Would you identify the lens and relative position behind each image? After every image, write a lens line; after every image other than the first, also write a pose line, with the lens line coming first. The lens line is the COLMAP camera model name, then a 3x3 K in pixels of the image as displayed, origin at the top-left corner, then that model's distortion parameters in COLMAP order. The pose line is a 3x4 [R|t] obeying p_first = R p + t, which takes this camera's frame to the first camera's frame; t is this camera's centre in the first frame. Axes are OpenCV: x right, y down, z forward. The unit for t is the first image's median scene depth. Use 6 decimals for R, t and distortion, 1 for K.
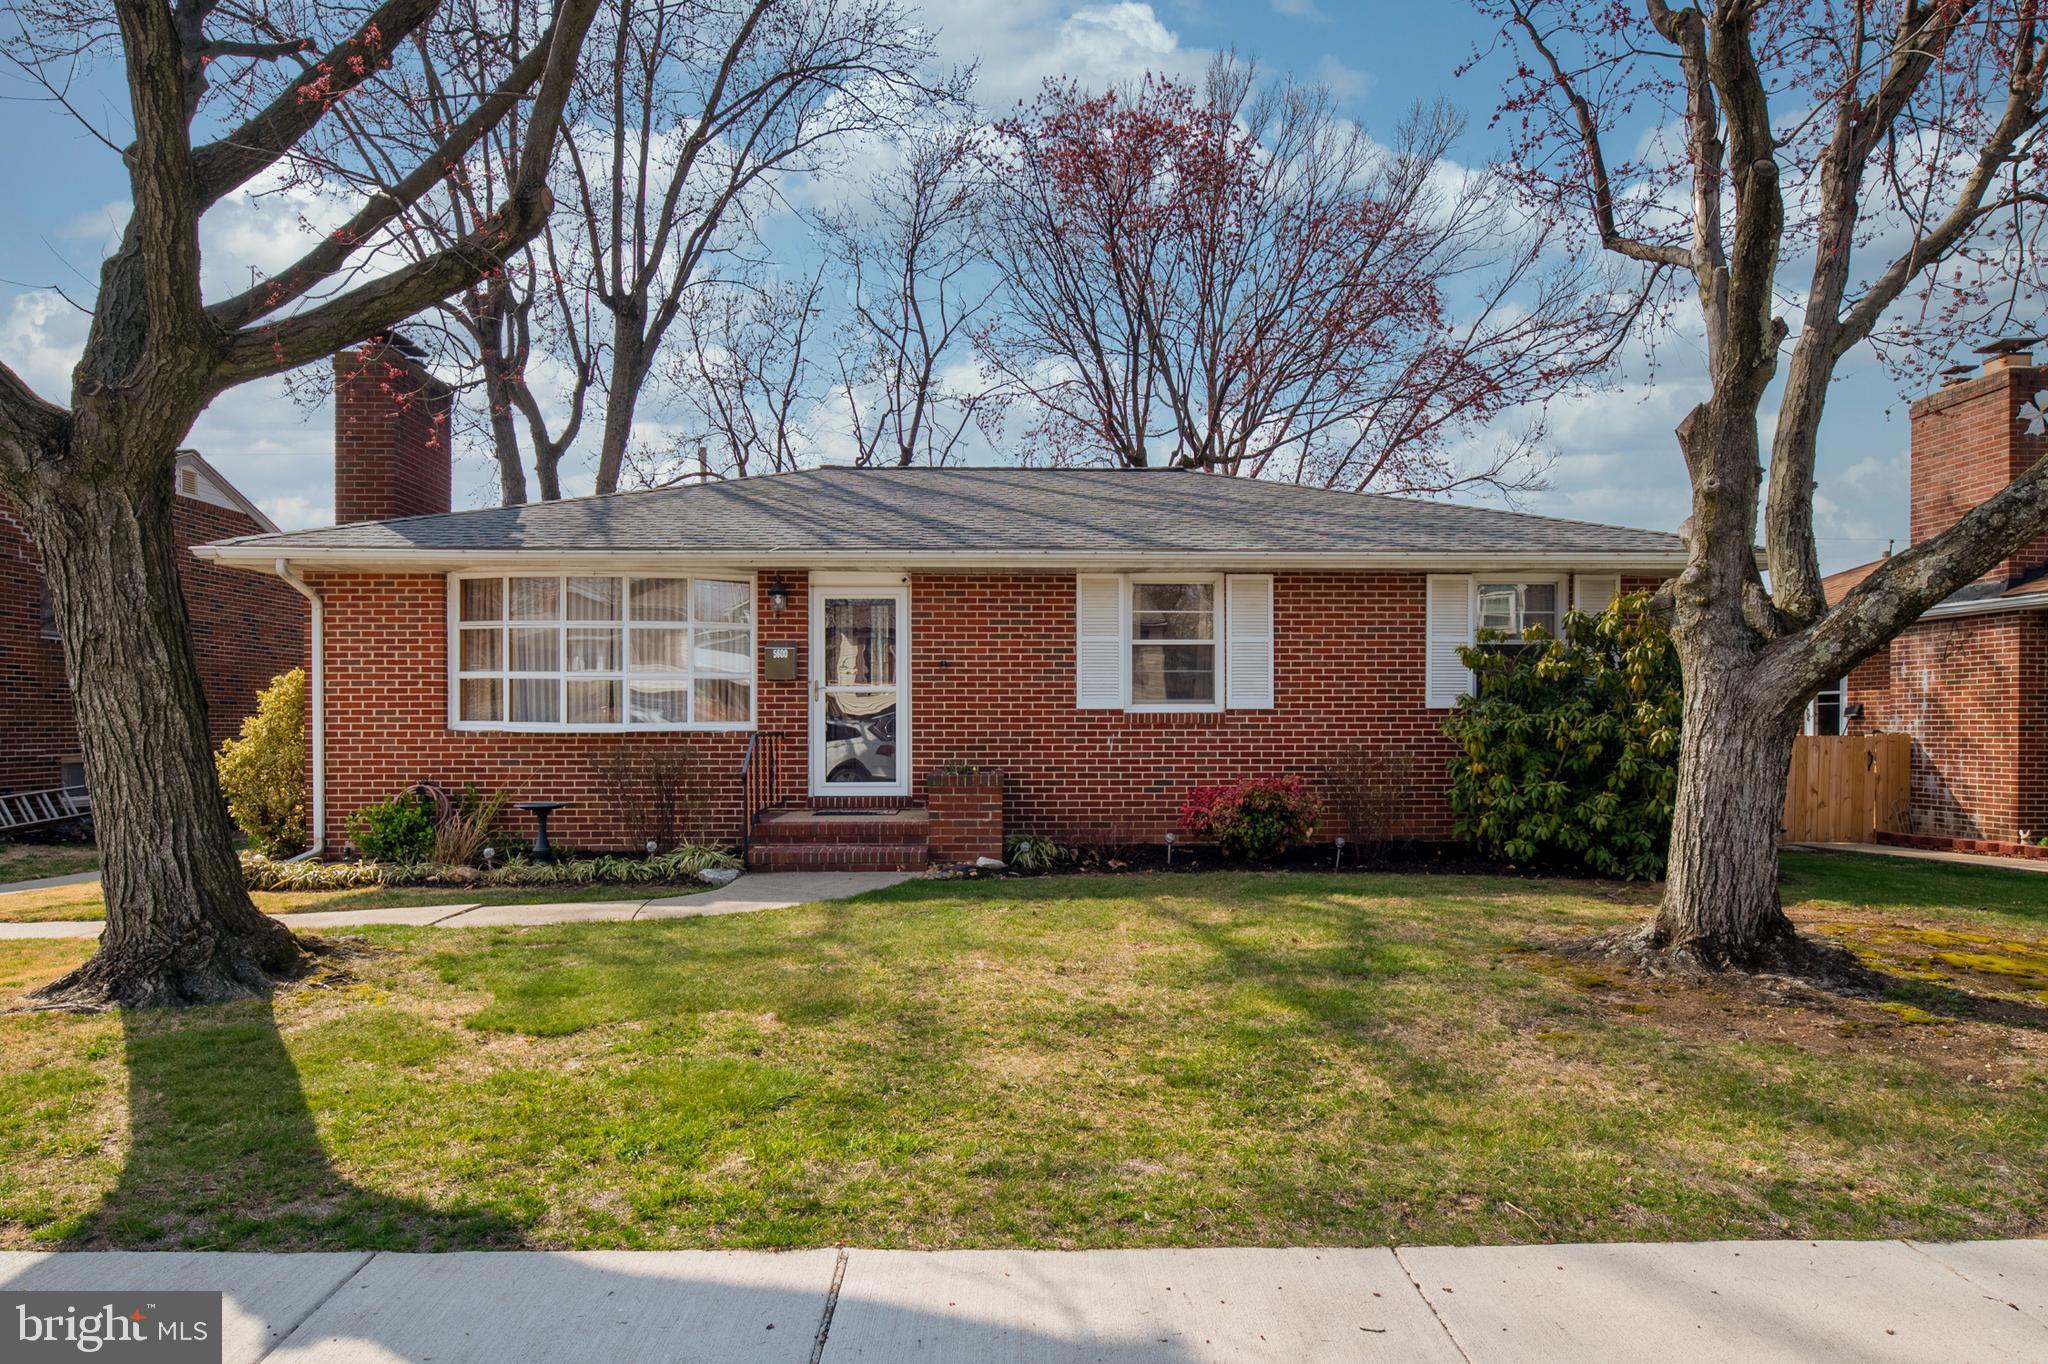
lens RADIAL K [[1121.6, 0, 1025.8], [0, 1121.6, 704.1], [0, 0, 1]] dist [-0.005372, -0.000869]
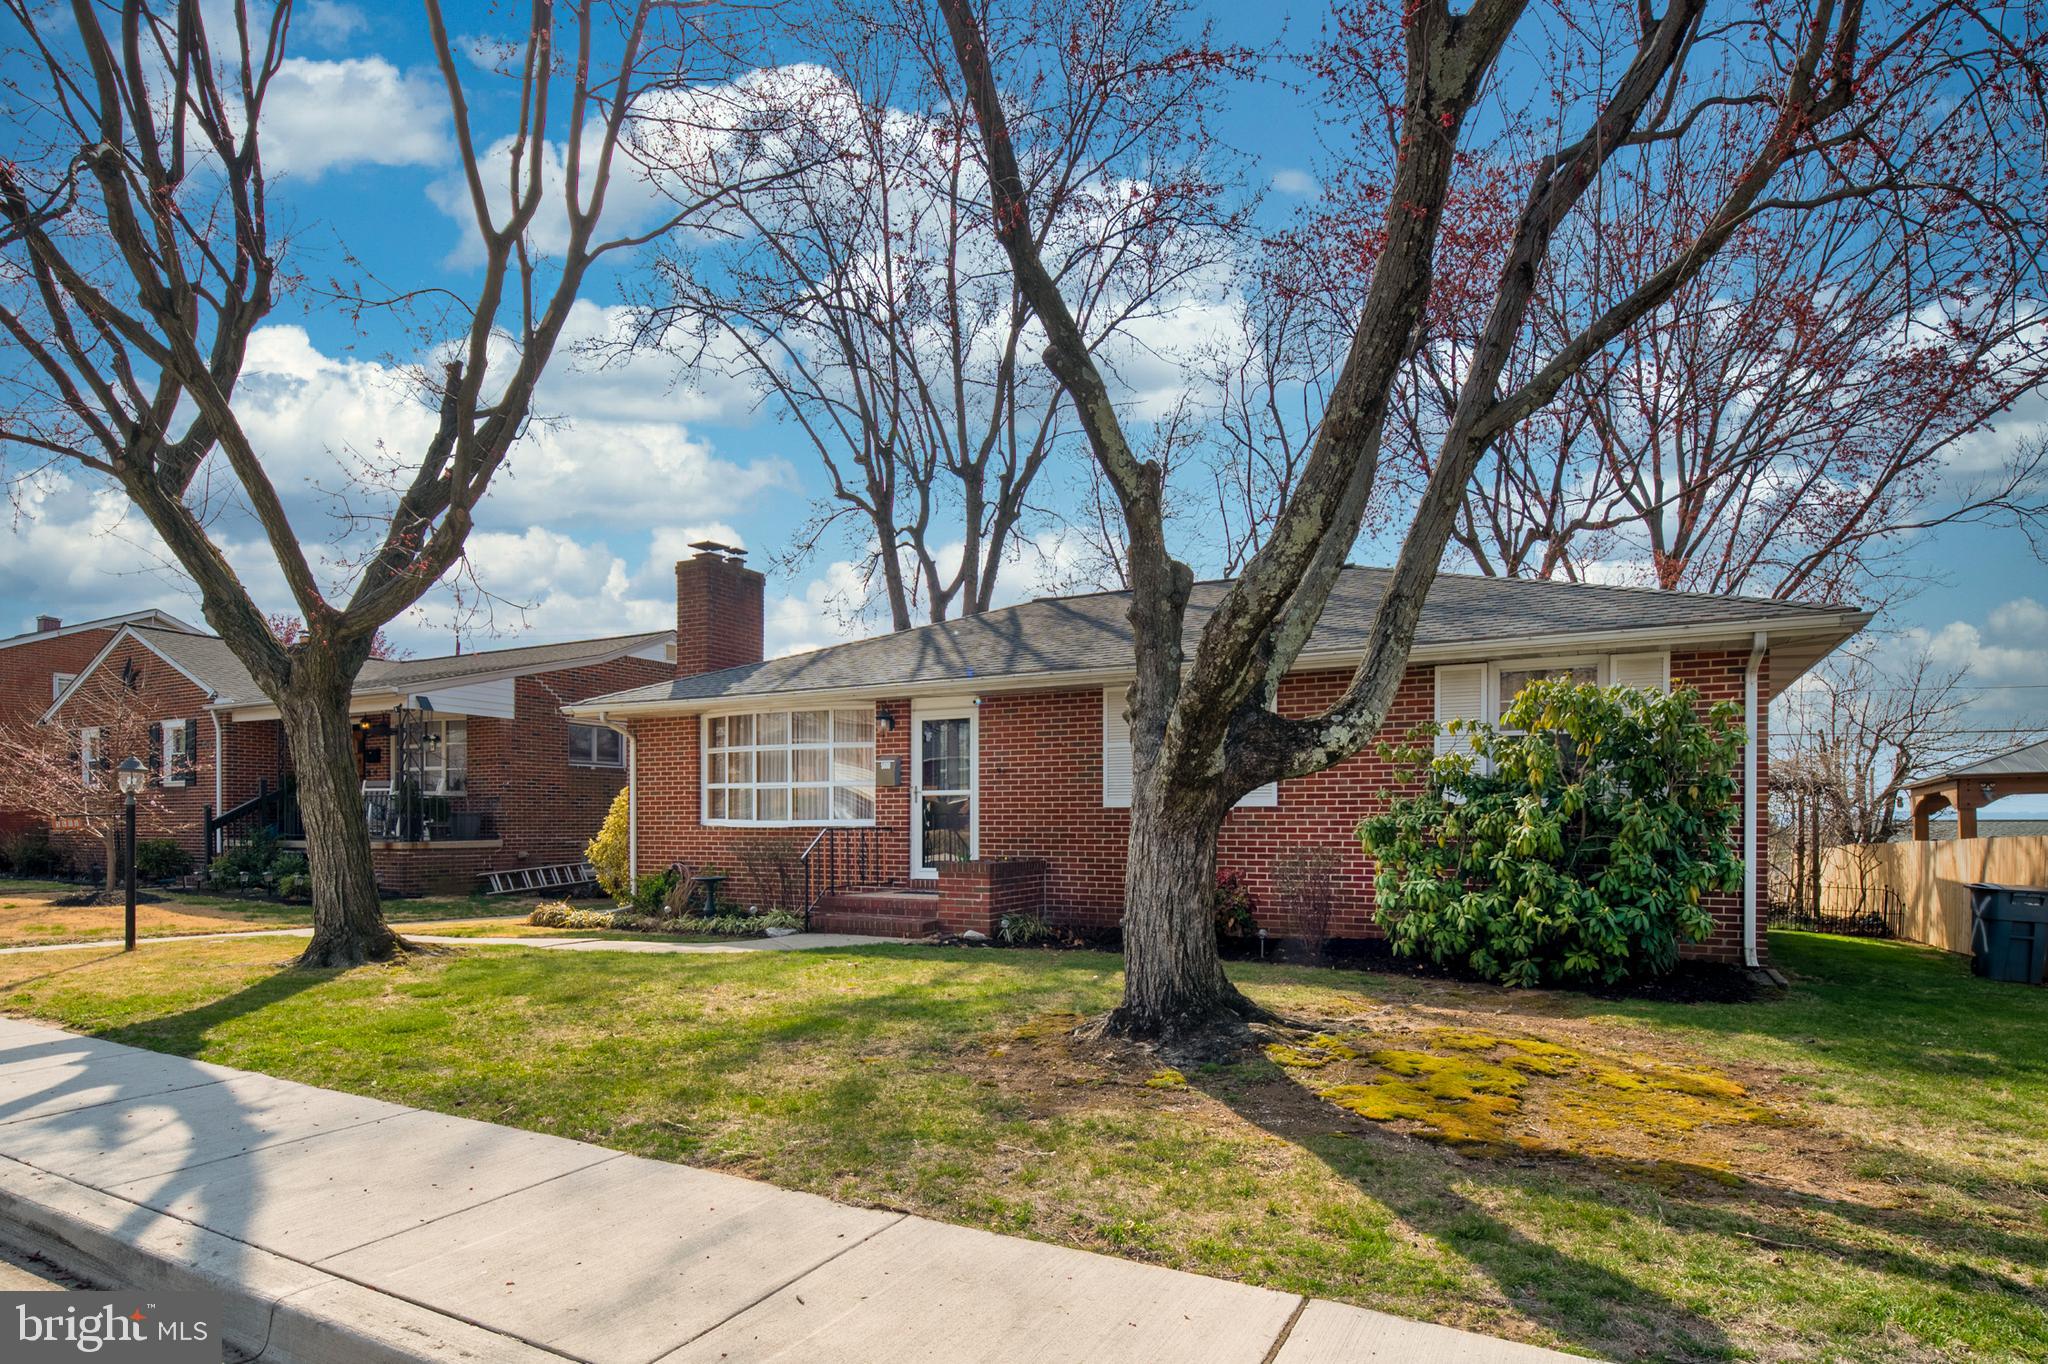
lens RADIAL K [[1121.6, 0, 1014.4], [0, 1121.6, 793.9], [0, 0, 1]] dist [-0.005372, -0.000869]
pose [[0.859723, -0.012516, -0.510607, 0.557807], [0.009626, 0.999919, -0.008303, -0.000814], [0.510670, 0.002223, 0.859774, -0.020467]]
